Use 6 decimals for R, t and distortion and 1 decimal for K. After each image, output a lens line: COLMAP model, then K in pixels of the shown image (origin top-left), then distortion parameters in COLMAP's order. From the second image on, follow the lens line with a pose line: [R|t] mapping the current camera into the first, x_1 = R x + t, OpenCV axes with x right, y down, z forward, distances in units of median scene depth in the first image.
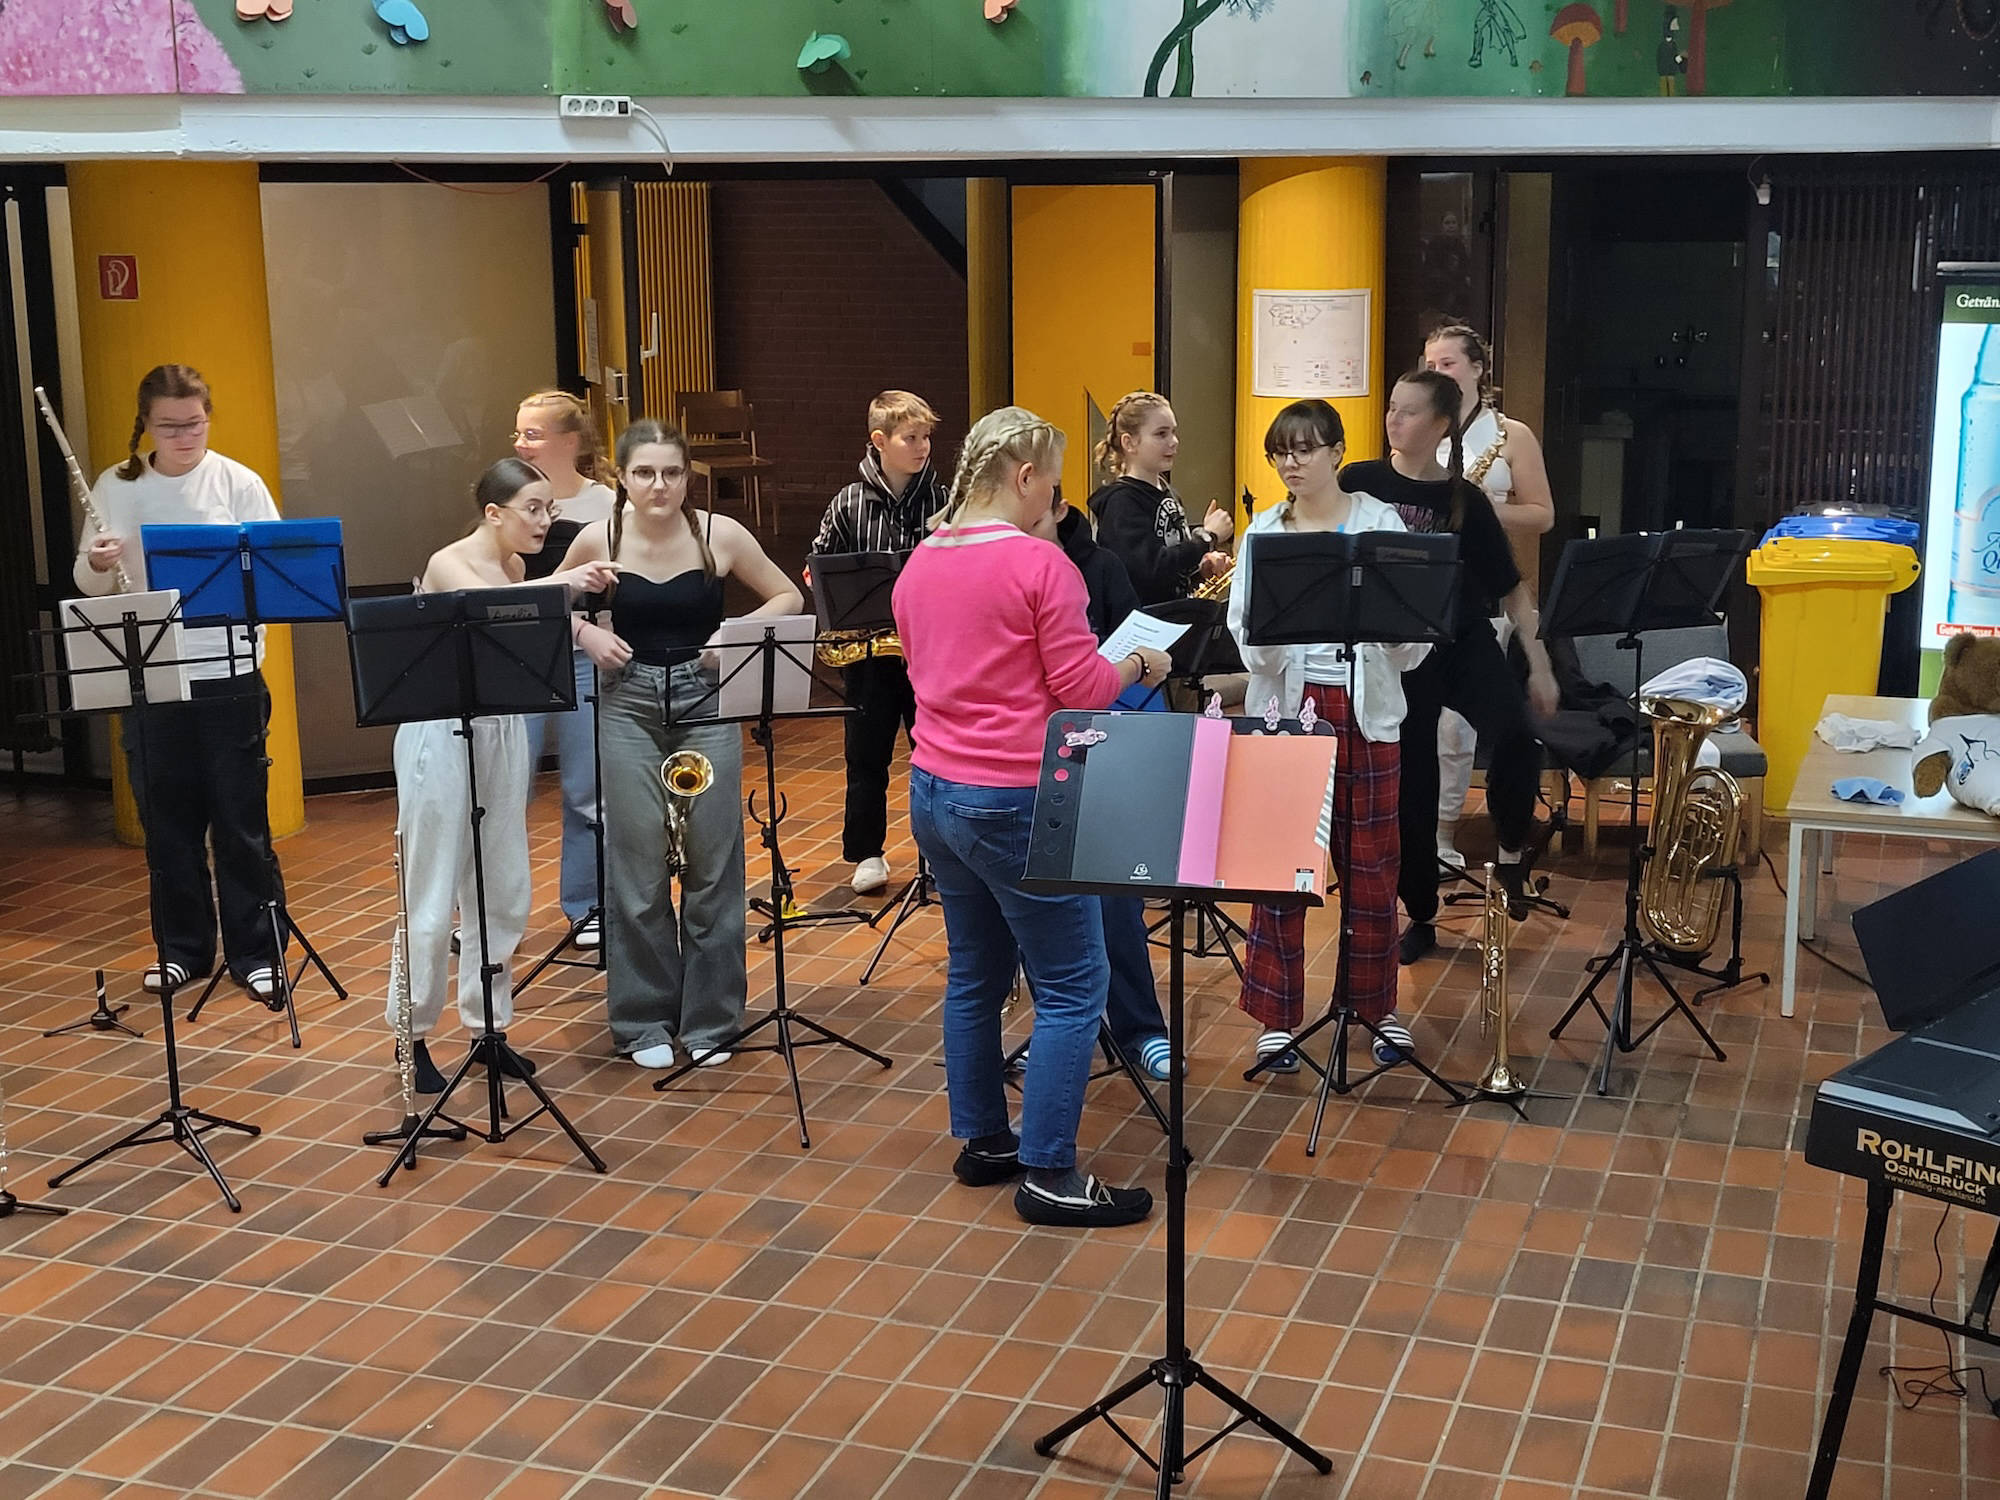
lens RADIAL K [[2670.4, 0, 1024.0], [0, 2670.4, 712.4], [0, 0, 1]] dist [0.047892, 0.010701]
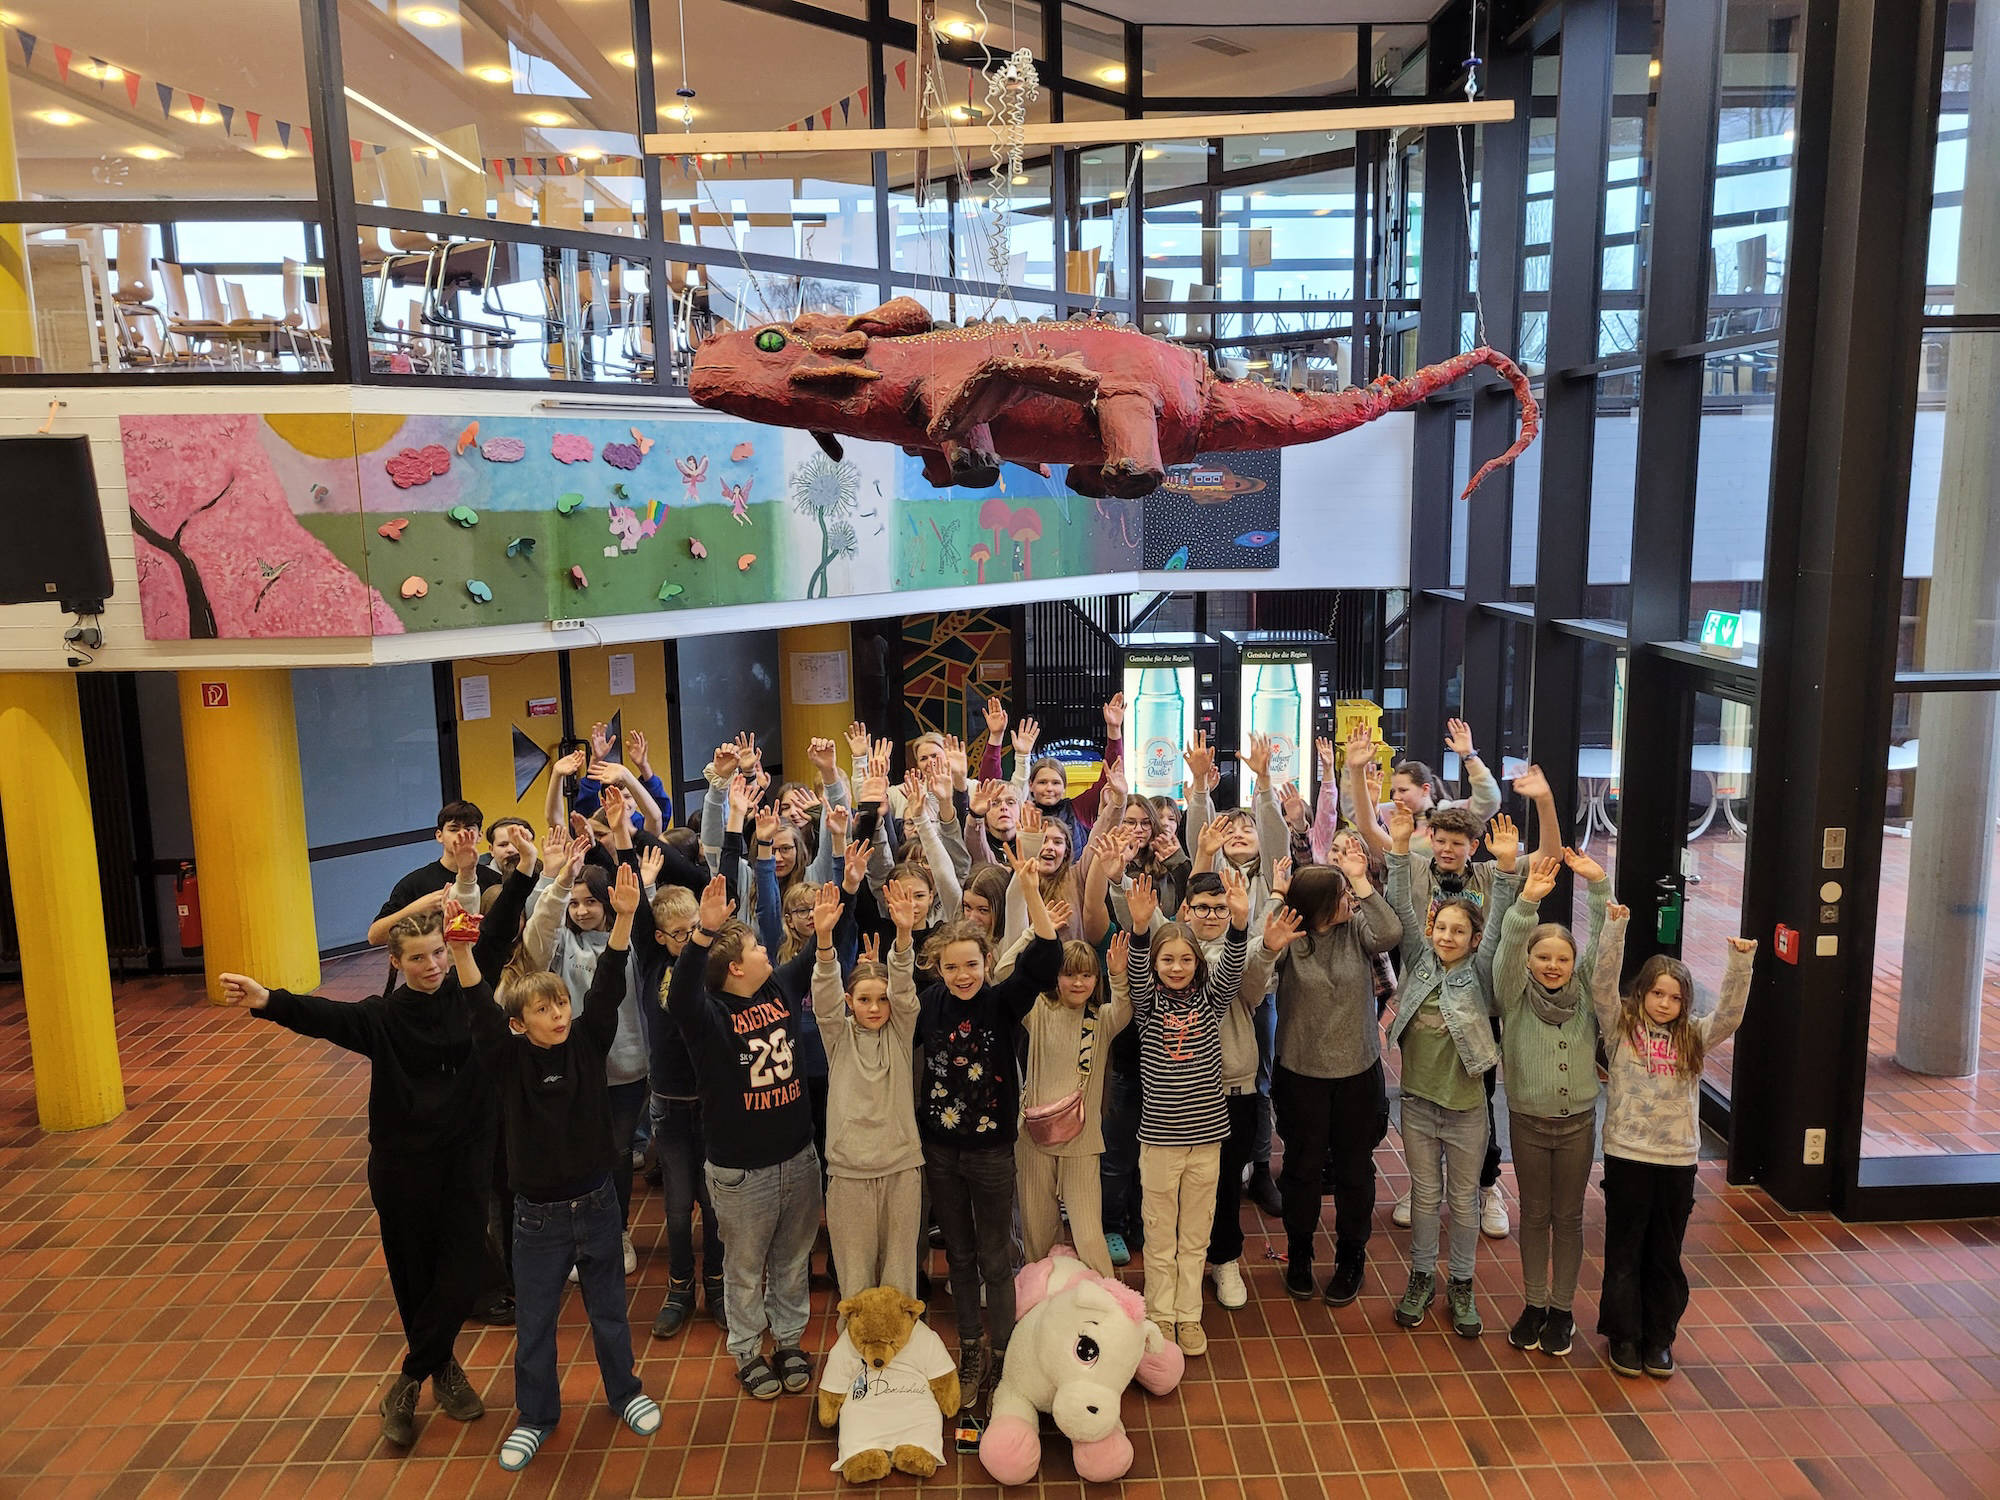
lens RADIAL K [[1519.3, 0, 1014.8], [0, 1519.3, 725.1], [0, 0, 1]] dist [0.065525, -0.060048]
pose [[0.935306, -0.061804, 0.348401, -0.232461], [0.077690, 0.996470, -0.031796, -0.078839], [-0.345206, 0.056807, 0.936806, -0.191253]]
